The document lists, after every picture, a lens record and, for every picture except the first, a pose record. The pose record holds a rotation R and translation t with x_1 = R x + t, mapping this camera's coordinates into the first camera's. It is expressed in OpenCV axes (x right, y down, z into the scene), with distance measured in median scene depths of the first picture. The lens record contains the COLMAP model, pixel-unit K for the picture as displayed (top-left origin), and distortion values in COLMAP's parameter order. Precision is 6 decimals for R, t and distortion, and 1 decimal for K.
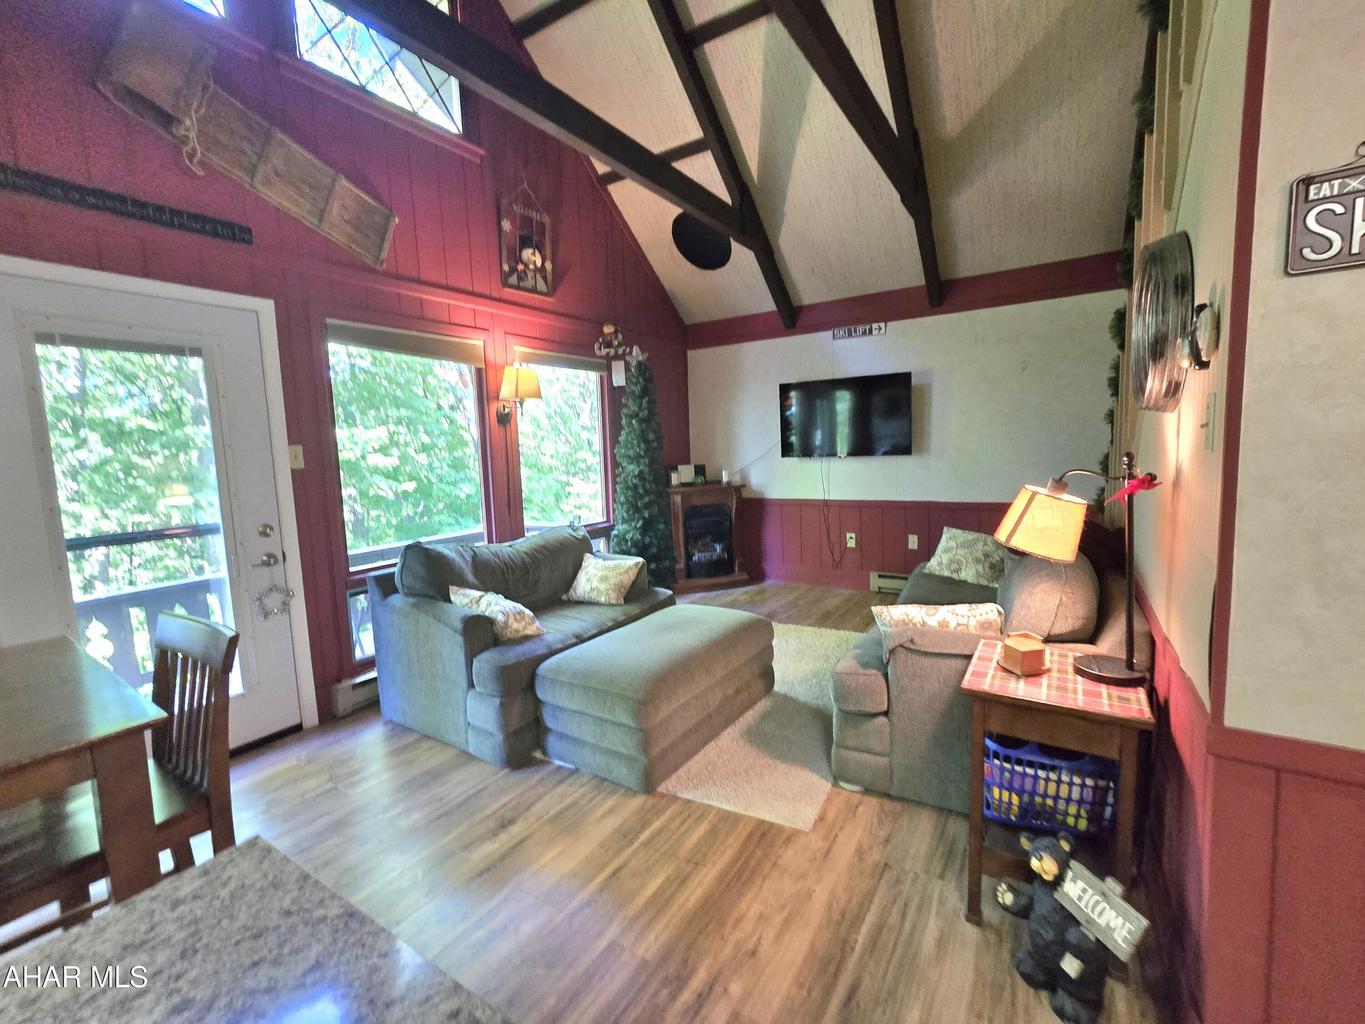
lens RADIAL K [[585.8, 0, 710.4], [0, 585.8, 511.1], [0, 0, 1]] dist [-0.001944, -0.000257]
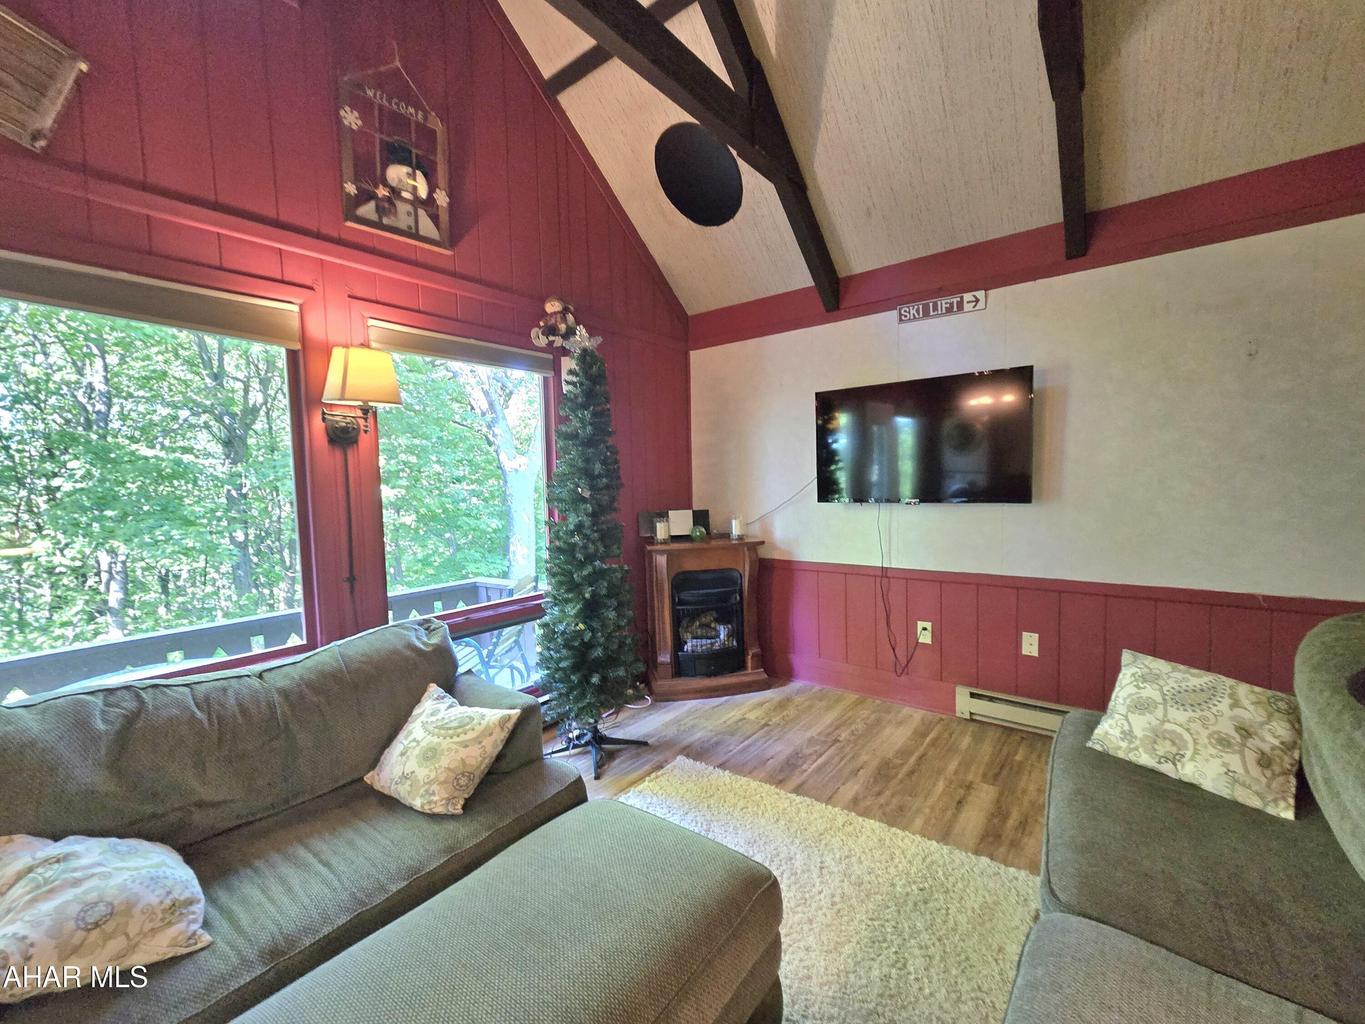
lens RADIAL K [[585.8, 0, 710.4], [0, 585.8, 511.1], [0, 0, 1]] dist [-0.001944, -0.000257]
pose [[0.996140, 0.017870, -0.085943, 0.066034], [-0.022700, 0.998198, -0.055555, -0.047859], [0.084795, 0.057291, 0.994750, 0.373112]]
